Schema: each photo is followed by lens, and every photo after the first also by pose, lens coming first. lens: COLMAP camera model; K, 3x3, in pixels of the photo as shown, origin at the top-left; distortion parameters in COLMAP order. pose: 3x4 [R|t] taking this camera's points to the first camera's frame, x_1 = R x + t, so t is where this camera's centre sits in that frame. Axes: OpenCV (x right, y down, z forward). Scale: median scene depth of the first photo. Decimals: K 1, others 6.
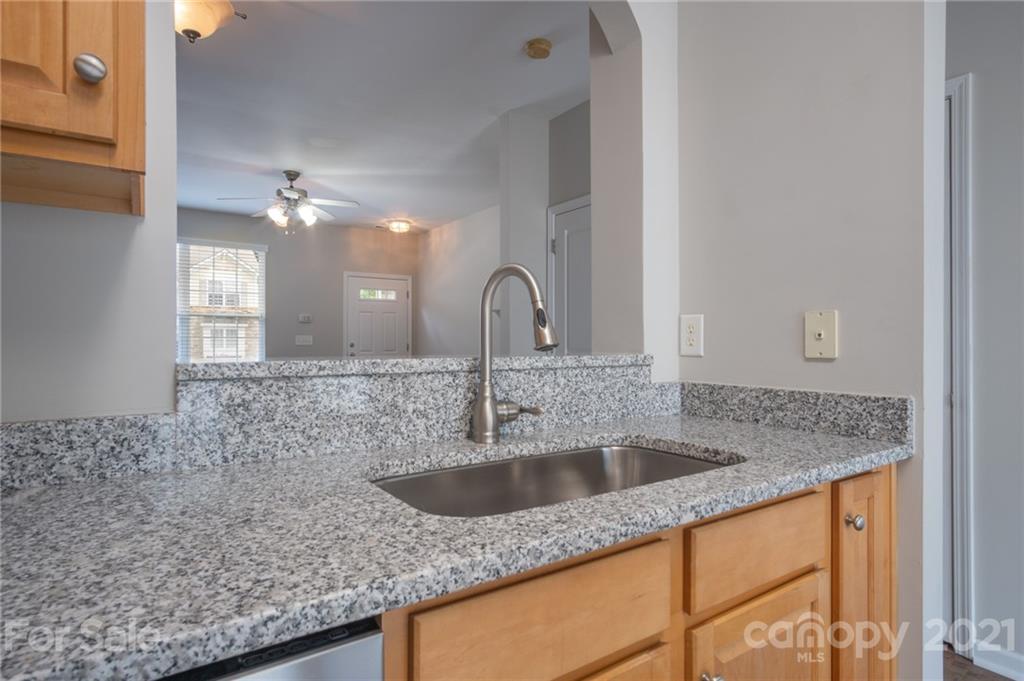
lens RADIAL K [[548.3, 0, 506.0], [0, 548.3, 345.0], [0, 0, 1]] dist [-0.003159, 0.001102]
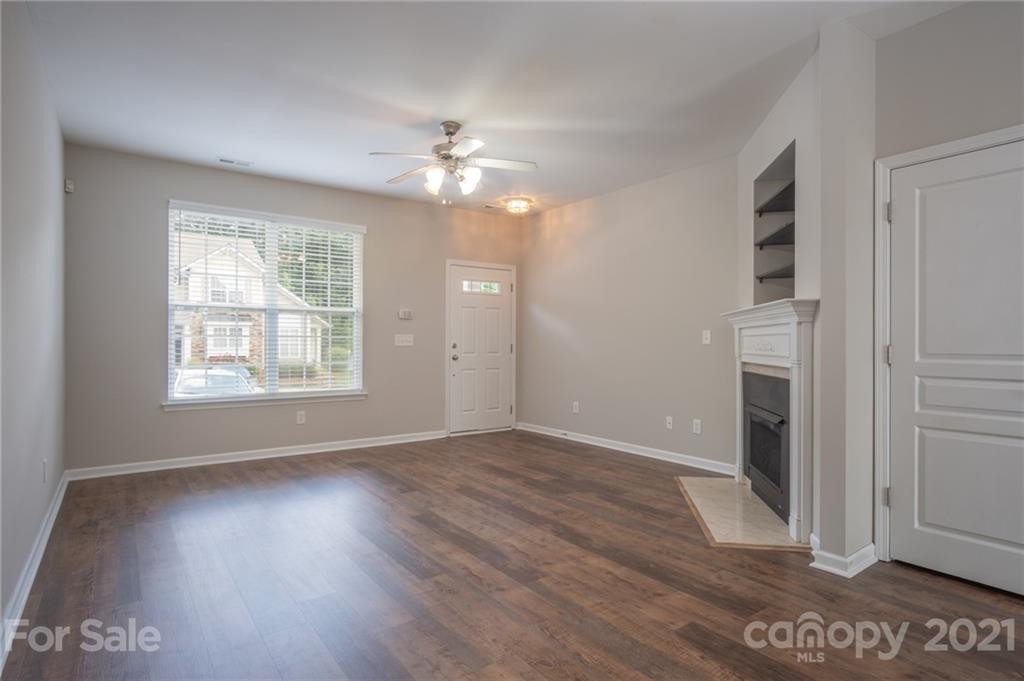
lens RADIAL K [[548.3, 0, 506.0], [0, 548.3, 345.0], [0, 0, 1]] dist [-0.003159, 0.001102]
pose [[0.999786, 0.004403, 0.020208, -0.219290], [-0.004401, 0.999990, -0.000155, -0.001456], [-0.020209, 0.000066, 0.999796, 0.148173]]
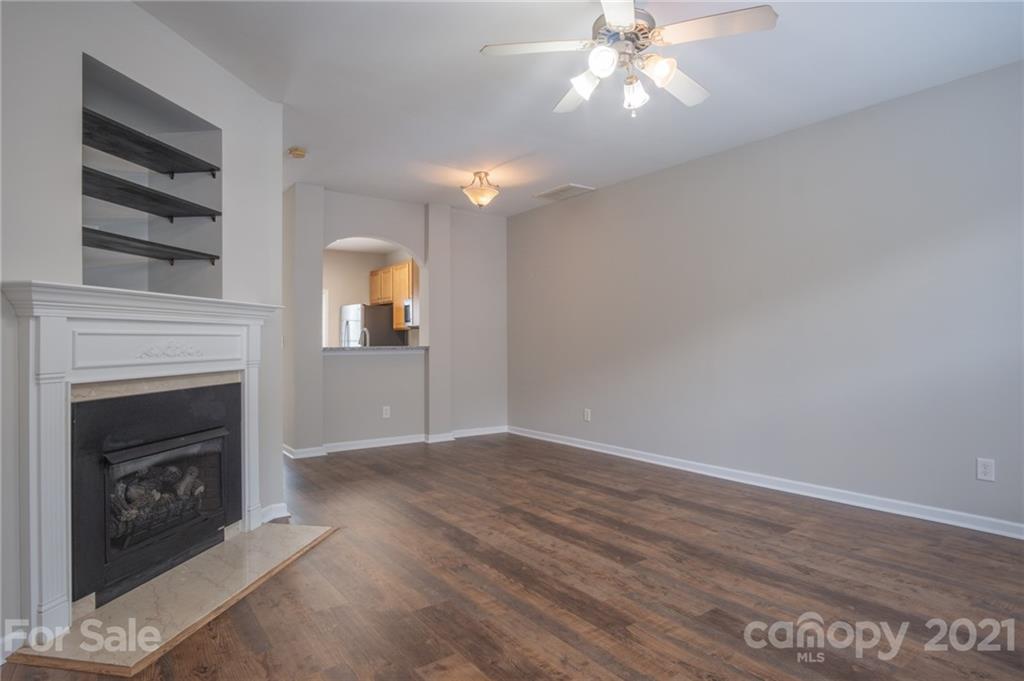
lens RADIAL K [[561.2, 0, 500.8], [0, 561.2, 343.3], [0, 0, 1]] dist [-0.025014, 0.000752]
pose [[-0.999874, 0.007420, -0.014043, -0.185554], [0.007278, 0.999922, 0.010113, -0.008337], [0.014117, 0.010010, -0.999850, 1.000271]]
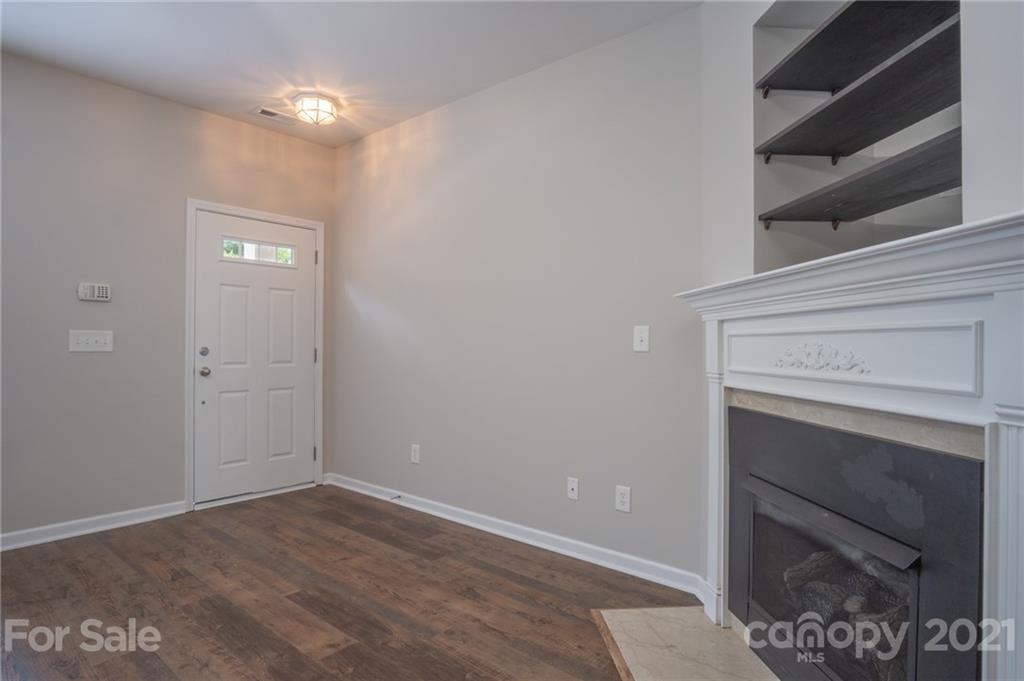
lens RADIAL K [[561.2, 0, 500.8], [0, 561.2, 343.3], [0, 0, 1]] dist [-0.025014, 0.000752]
pose [[0.968031, 0.009018, 0.250668, -0.150622], [-0.007034, 0.999936, -0.008808, -0.004501], [-0.250732, 0.006763, 0.968033, 0.456750]]
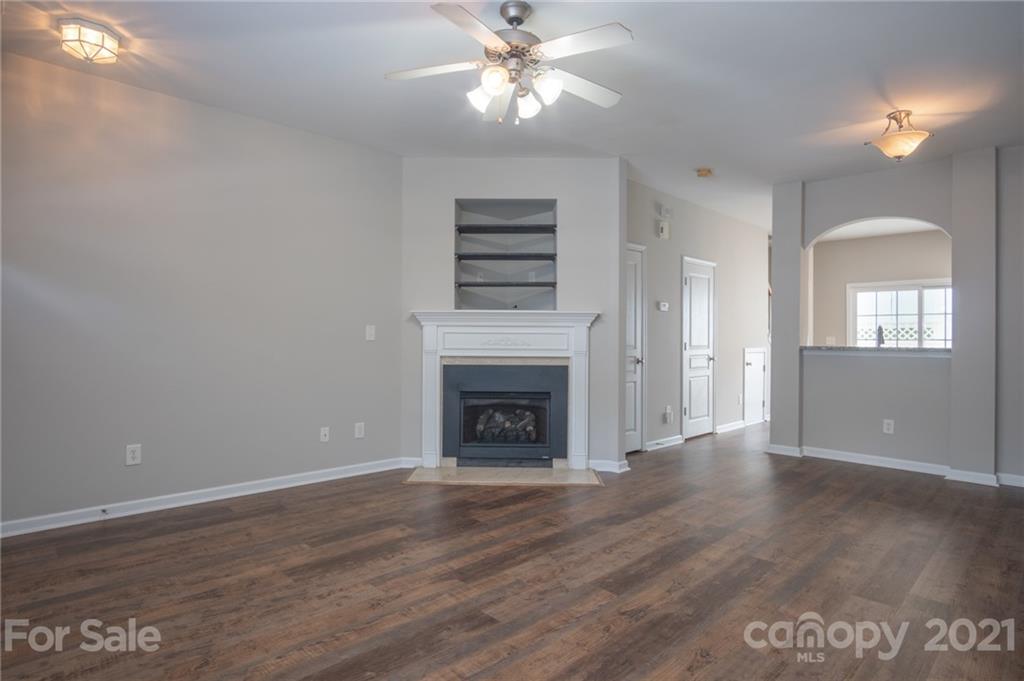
lens RADIAL K [[548.1, 0, 518.1], [0, 548.1, 336.3], [0, 0, 1]] dist [-0.024707, -0.000390]
pose [[-0.174206, 0.005386, 0.984694, -0.597055], [-0.001987, 0.999981, -0.005822, -0.004931], [-0.984707, -0.002971, -0.174192, 0.731303]]
